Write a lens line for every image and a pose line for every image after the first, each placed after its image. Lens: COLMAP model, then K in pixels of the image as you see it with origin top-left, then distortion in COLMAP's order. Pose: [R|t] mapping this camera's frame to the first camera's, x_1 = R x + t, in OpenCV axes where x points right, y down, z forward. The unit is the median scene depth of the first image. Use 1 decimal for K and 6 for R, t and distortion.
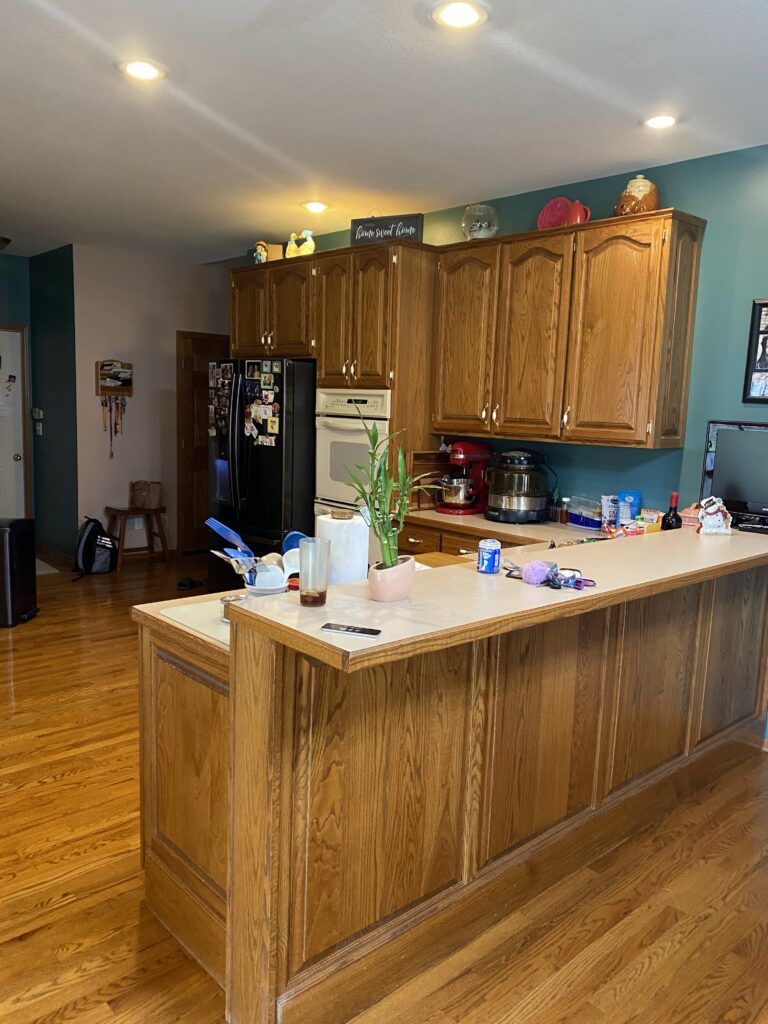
lens RADIAL K [[787.9, 0, 388.1], [0, 787.9, 515.7], [0, 0, 1]] dist [0.053782, -0.069864]
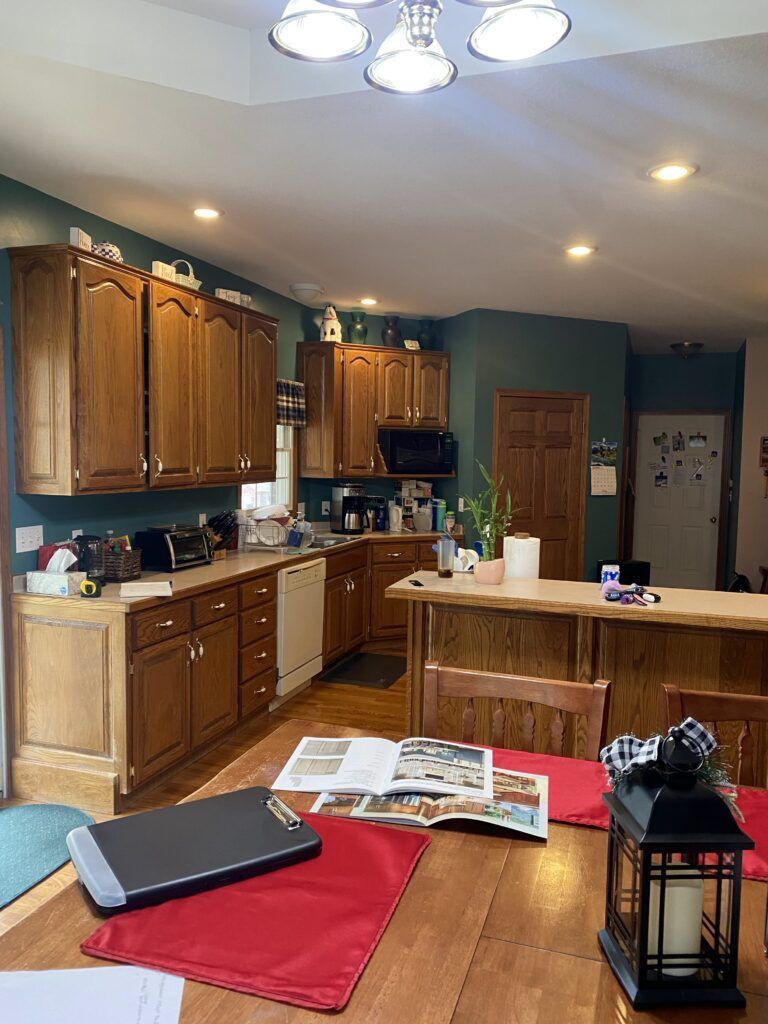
lens RADIAL K [[787.9, 0, 388.1], [0, 787.9, 515.7], [0, 0, 1]] dist [0.053782, -0.069864]
pose [[0.480320, 0.046311, -0.875870, 1.136484], [-0.130492, 0.991264, -0.019148, 0.022967], [0.867332, 0.123491, 0.482167, 0.020439]]
